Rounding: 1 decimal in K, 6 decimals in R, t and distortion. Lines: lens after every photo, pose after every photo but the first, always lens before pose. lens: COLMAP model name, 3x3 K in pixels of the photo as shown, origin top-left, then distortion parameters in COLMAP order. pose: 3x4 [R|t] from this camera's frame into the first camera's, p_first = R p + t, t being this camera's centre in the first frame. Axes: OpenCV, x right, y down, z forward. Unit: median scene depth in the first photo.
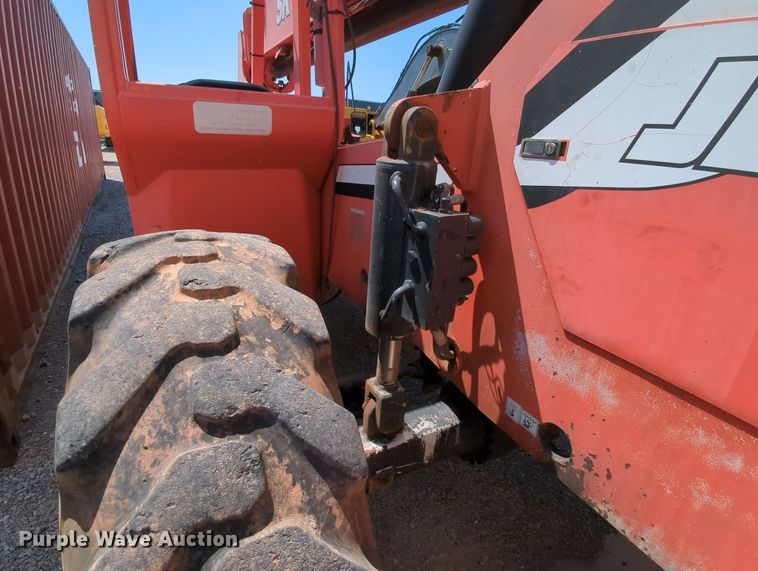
lens RADIAL K [[394.1, 0, 379.0], [0, 394.1, 285.5], [0, 0, 1]] dist [0.003048, -0.032180]
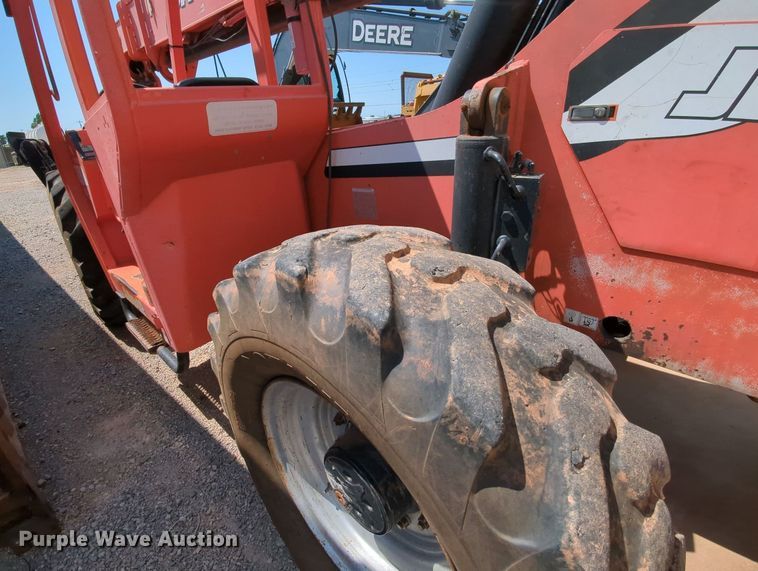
lens RADIAL K [[354.5, 0, 379.0], [0, 354.5, 285.5], [0, 0, 1]] dist [-0.000586, -0.025250]
pose [[0.931901, -0.245393, 0.267101, -0.662340], [0.218006, 0.967485, 0.128245, -0.096811], [-0.289887, -0.061282, 0.955097, 0.064977]]
